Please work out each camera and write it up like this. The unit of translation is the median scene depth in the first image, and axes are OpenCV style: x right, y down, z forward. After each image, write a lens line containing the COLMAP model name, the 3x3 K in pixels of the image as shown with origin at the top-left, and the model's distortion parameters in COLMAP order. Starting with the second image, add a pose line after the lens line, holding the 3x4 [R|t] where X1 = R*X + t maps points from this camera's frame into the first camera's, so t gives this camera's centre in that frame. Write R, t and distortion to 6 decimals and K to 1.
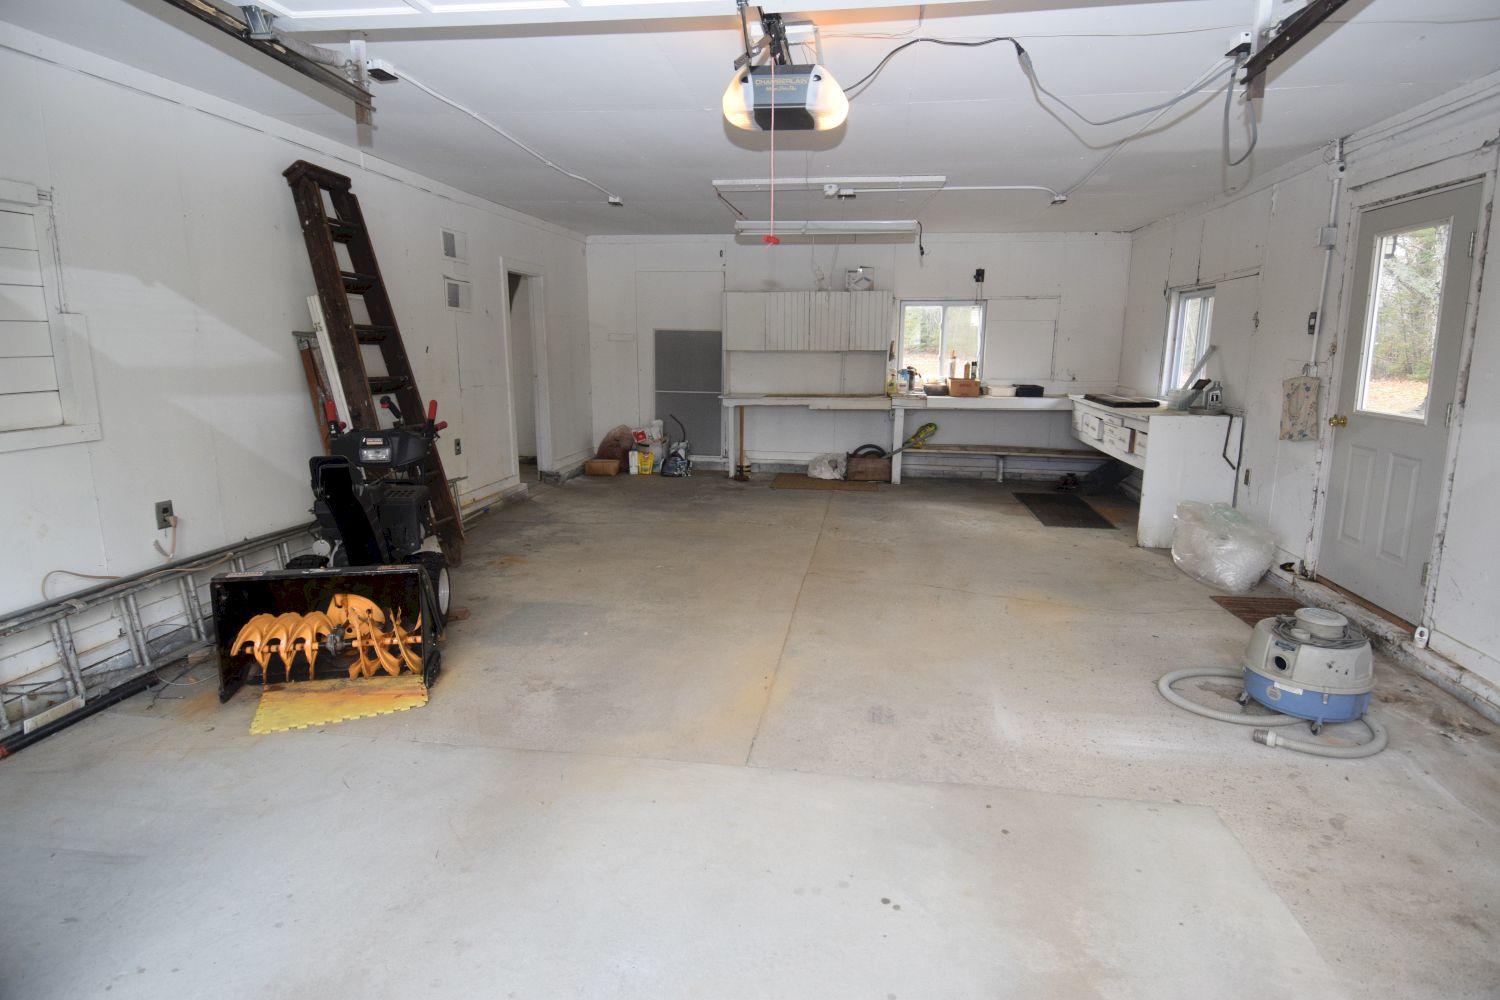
lens RADIAL K [[771.8, 0, 755.4], [0, 771.8, 488.5], [0, 0, 1]] dist [0.056026, -0.060995]
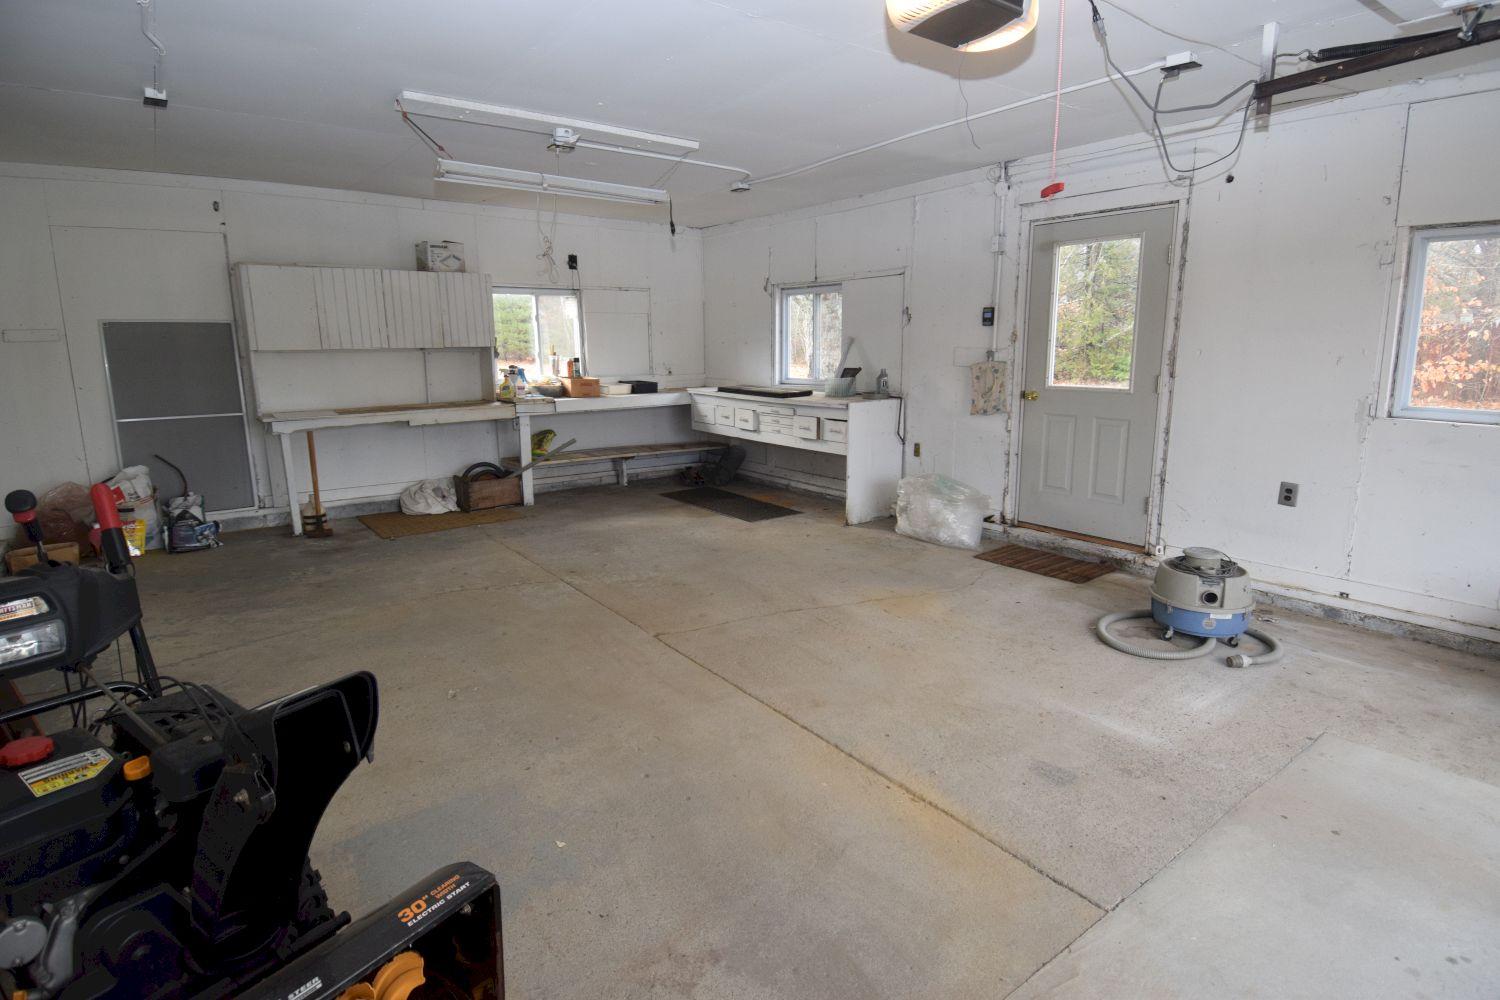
lens RADIAL K [[771.8, 0, 755.4], [0, 771.8, 488.5], [0, 0, 1]] dist [0.056026, -0.060995]
pose [[0.704830, -0.147685, 0.693833, -0.322114], [0.142942, 0.987594, 0.065006, -0.061466], [-0.694826, 0.053359, 0.717196, 0.314455]]
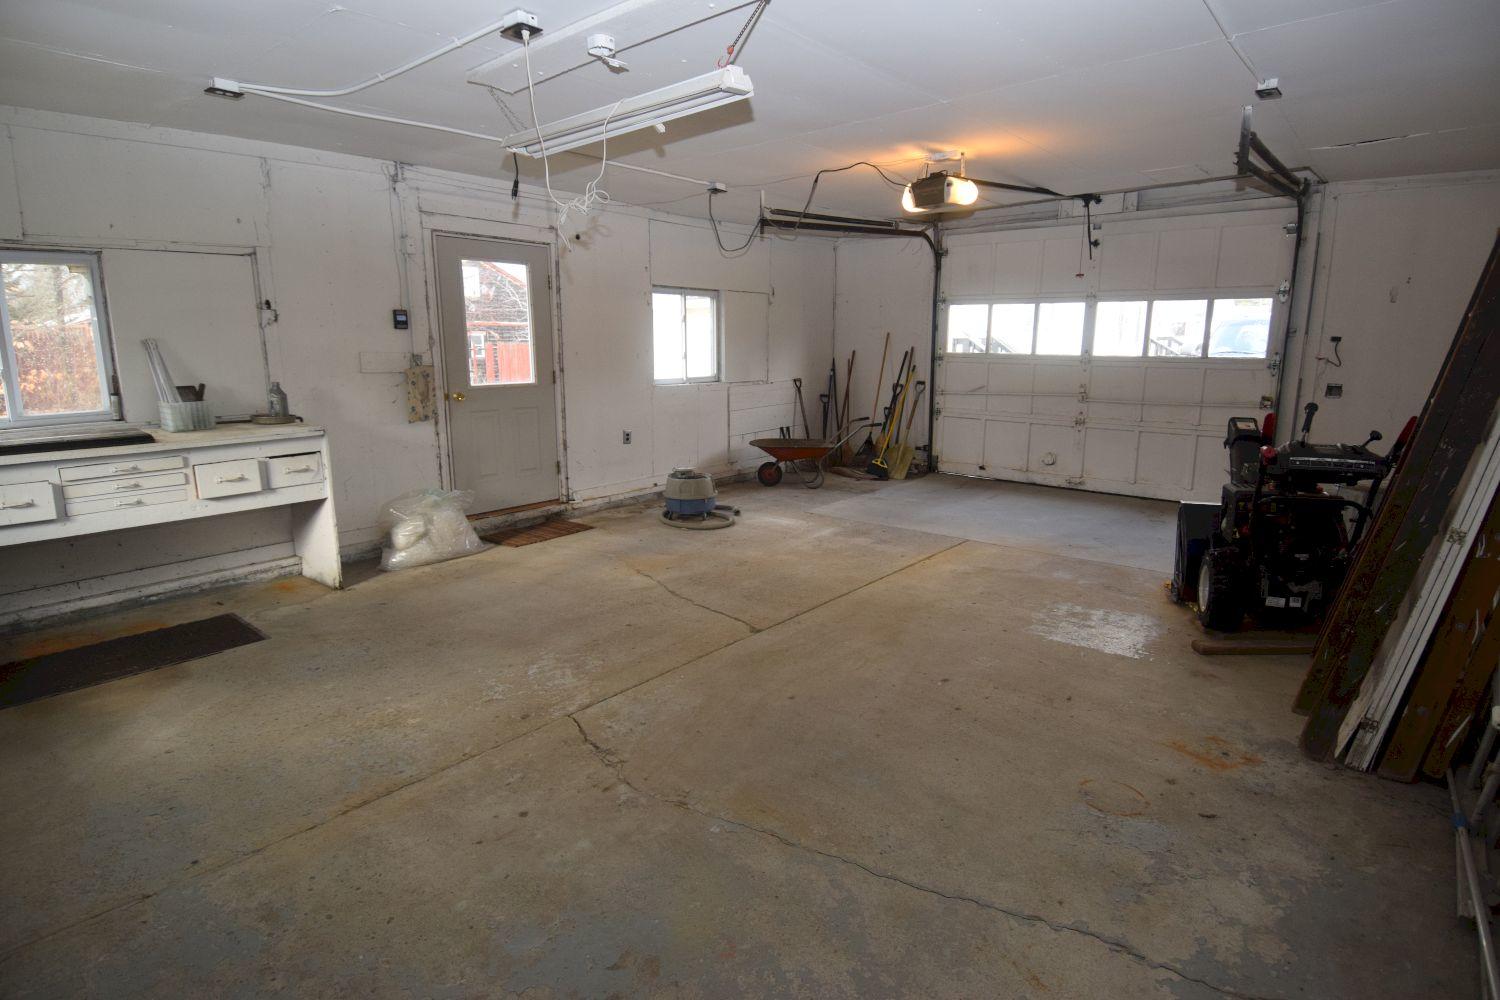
lens RADIAL K [[771.8, 0, 755.4], [0, 771.8, 488.5], [0, 0, 1]] dist [0.056026, -0.060995]
pose [[-0.846745, -0.103276, 0.521878, -0.276609], [0.095500, 0.935534, 0.340082, -0.249722], [-0.523357, 0.337802, -0.782296, 1.335237]]
